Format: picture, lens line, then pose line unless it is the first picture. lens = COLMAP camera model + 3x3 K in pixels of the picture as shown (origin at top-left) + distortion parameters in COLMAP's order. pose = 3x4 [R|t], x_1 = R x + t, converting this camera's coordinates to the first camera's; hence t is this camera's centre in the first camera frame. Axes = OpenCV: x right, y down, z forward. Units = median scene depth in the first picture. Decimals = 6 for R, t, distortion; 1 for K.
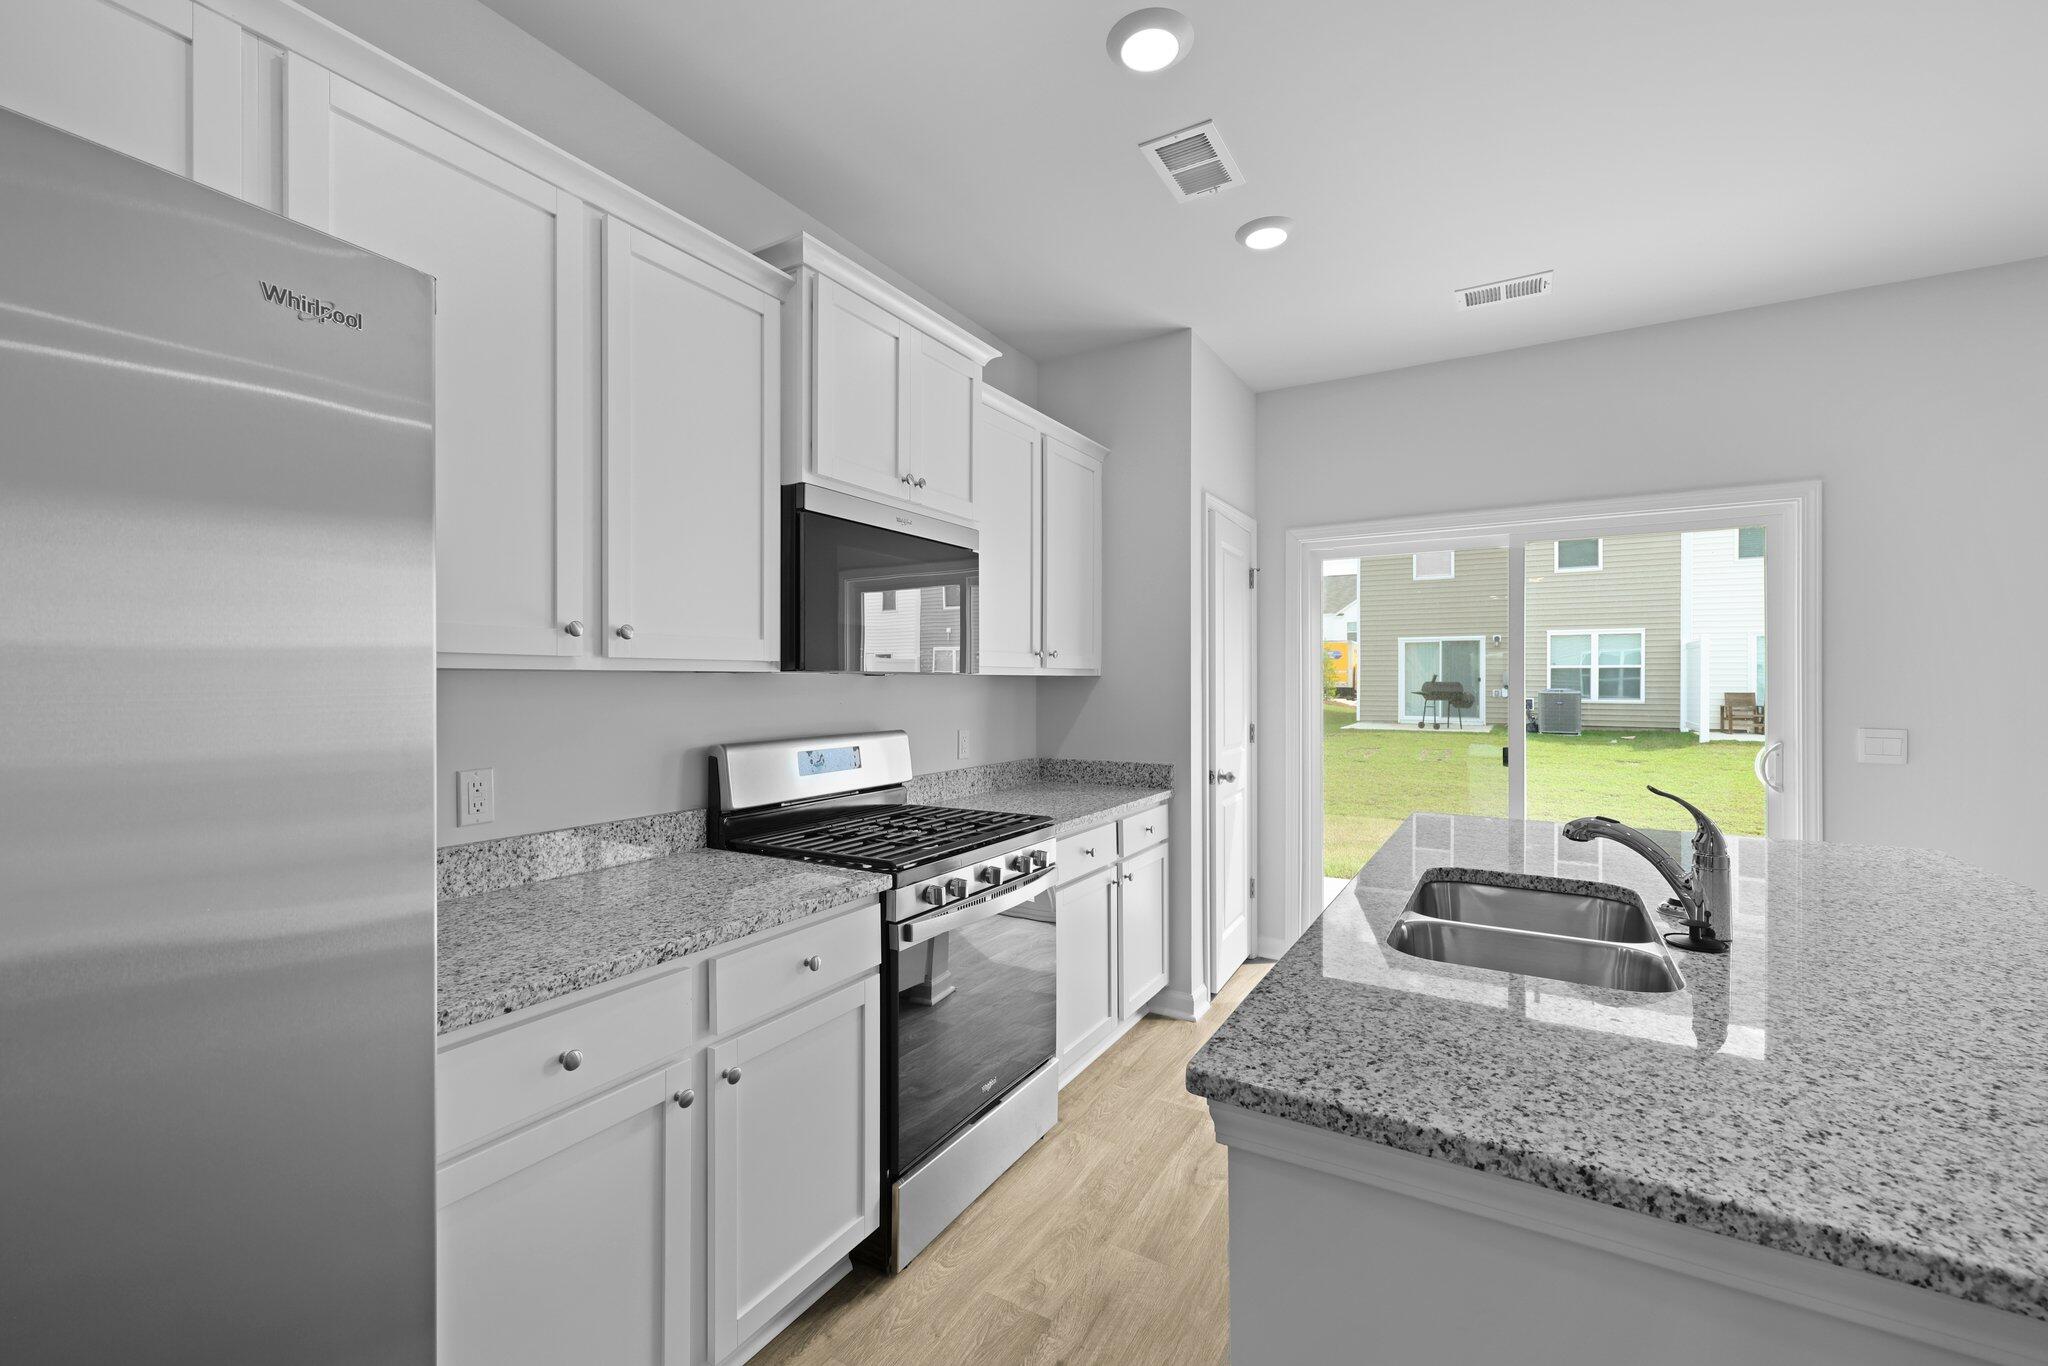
lens RADIAL K [[839.1, 0, 1020.8], [0, 839.1, 681.4], [0, 0, 1]] dist [0.001829, 0.000047]
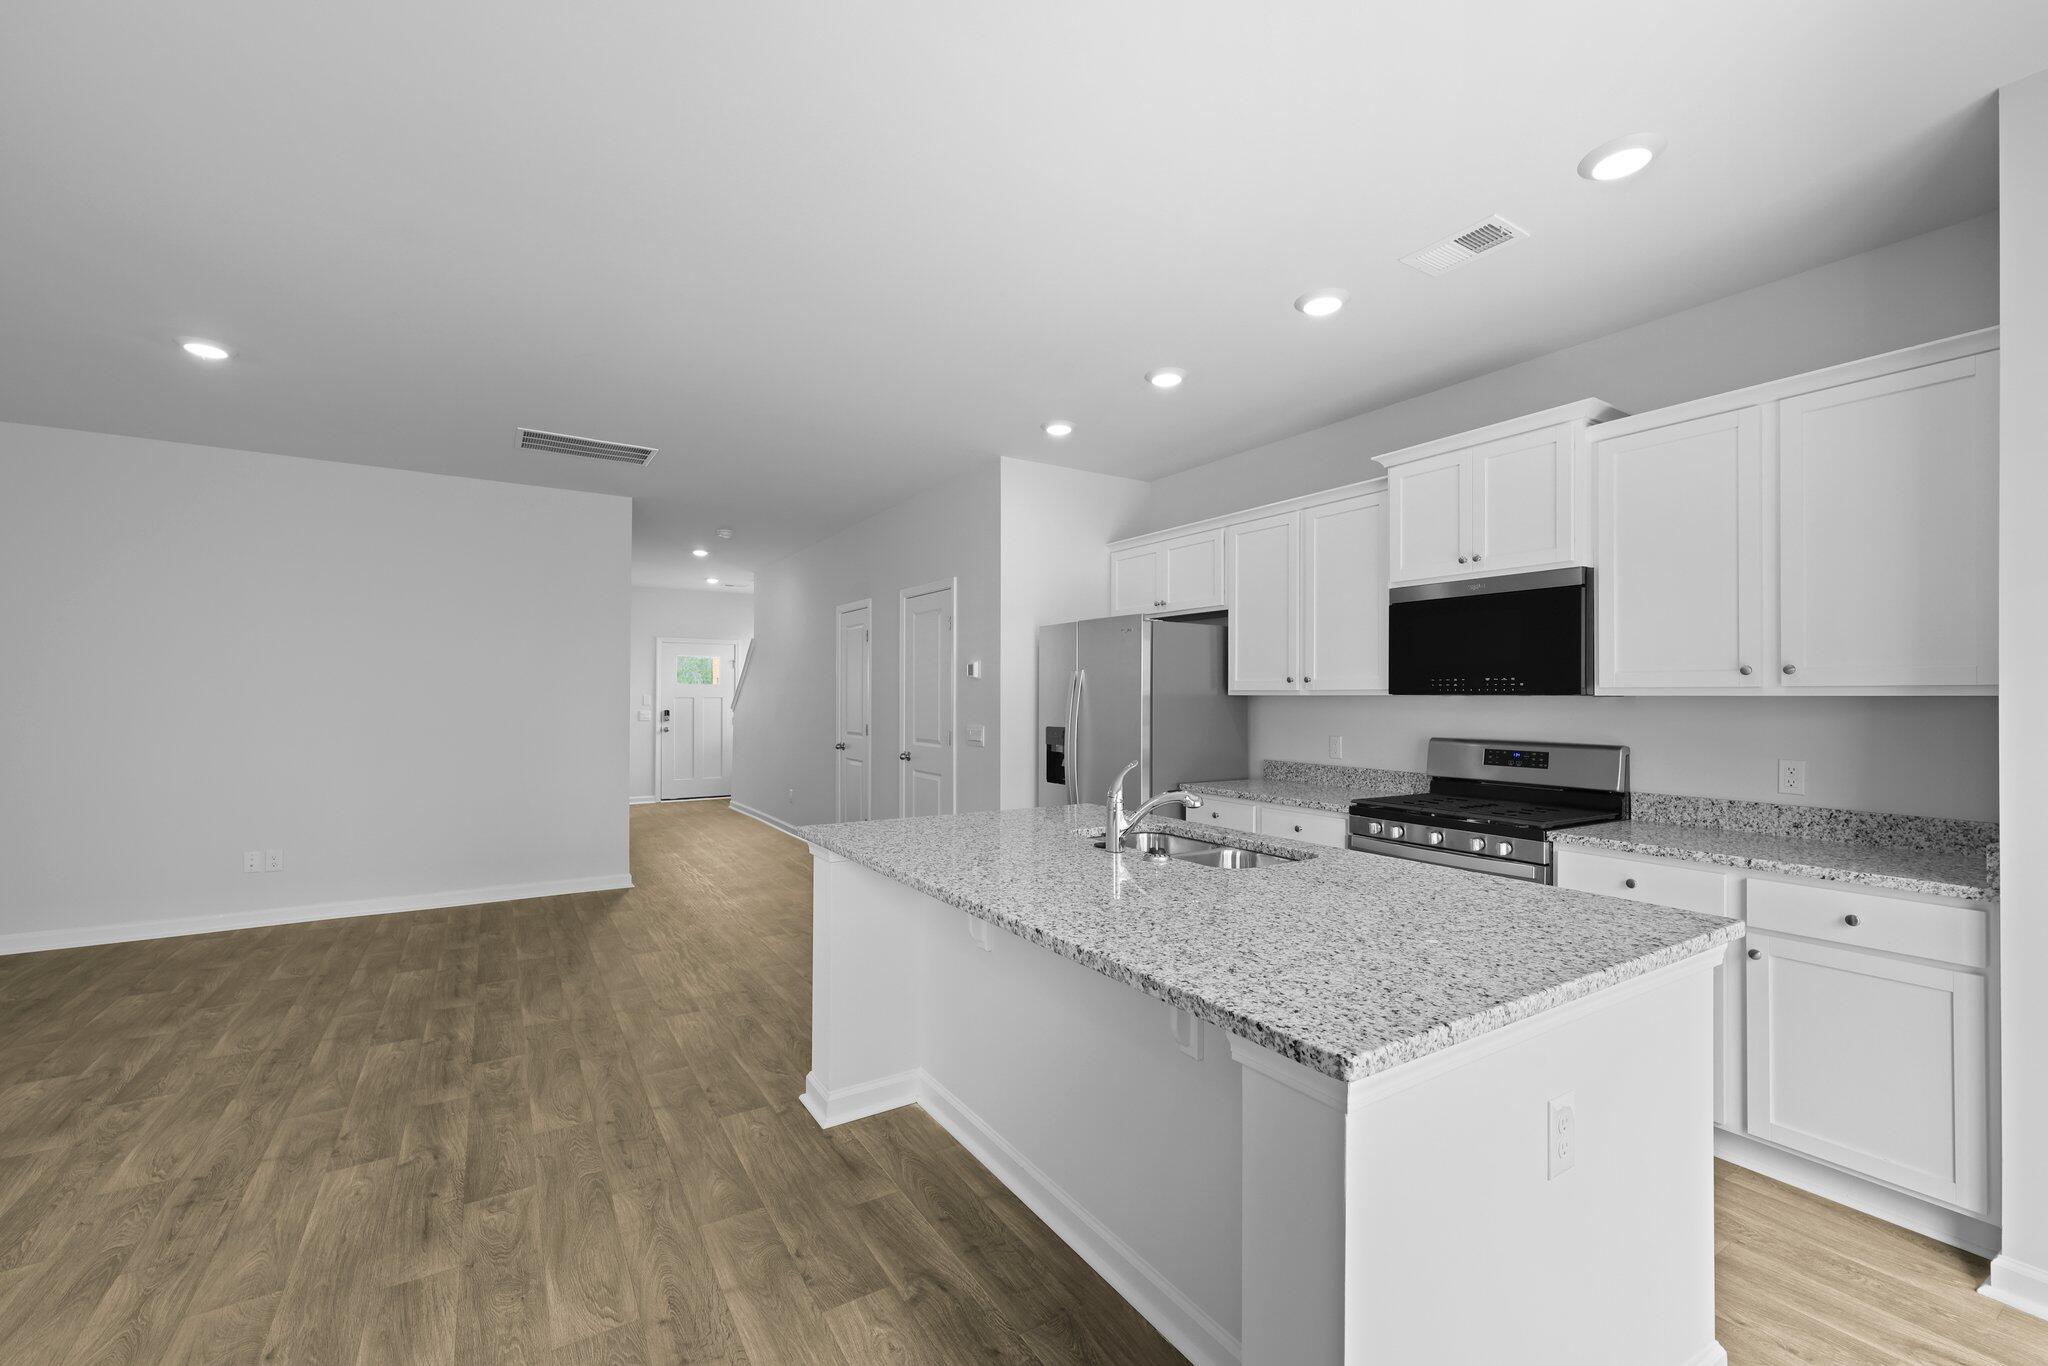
lens RADIAL K [[839.1, 0, 1022.5], [0, 839.1, 686.4], [0, 0, 1]] dist [0.001829, 0.000047]
pose [[-0.447410, -0.016086, -0.894184, 1.273377], [-0.007629, 0.999870, -0.014170, 0.001471], [0.894296, 0.000482, -0.447475, 0.834653]]
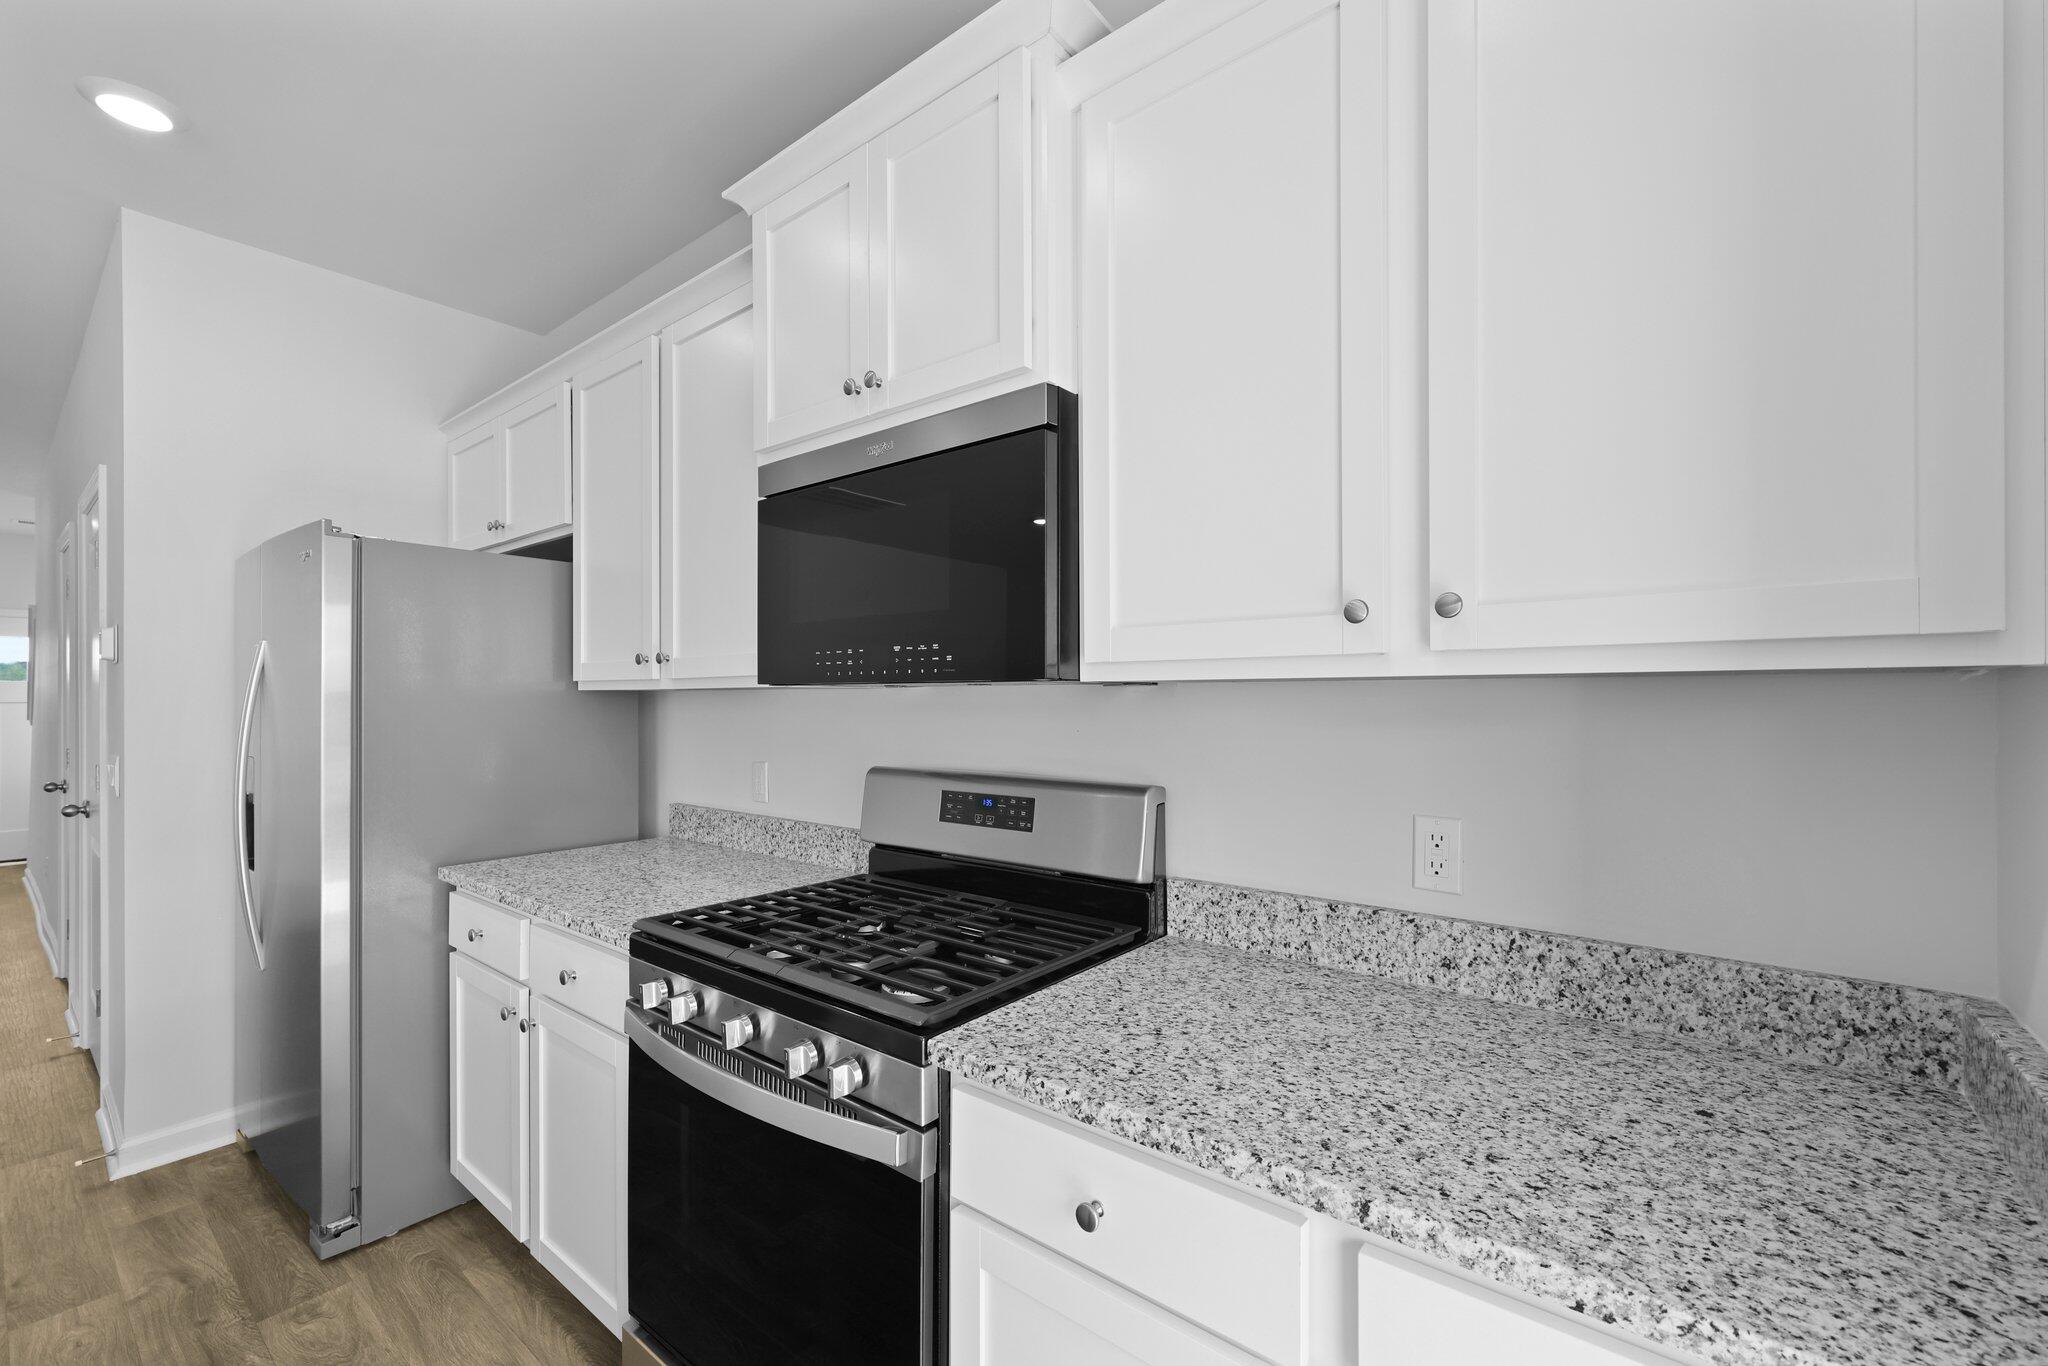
lens RADIAL K [[839.1, 0, 1023.1], [0, 839.1, 692.3], [0, 0, 1]] dist [0.001829, 0.000047]
pose [[-0.133455, -0.007032, -0.991030, 0.424991], [0.002167, 0.999970, -0.007388, 0.001978], [0.991053, -0.003133, -0.133435, 1.049671]]
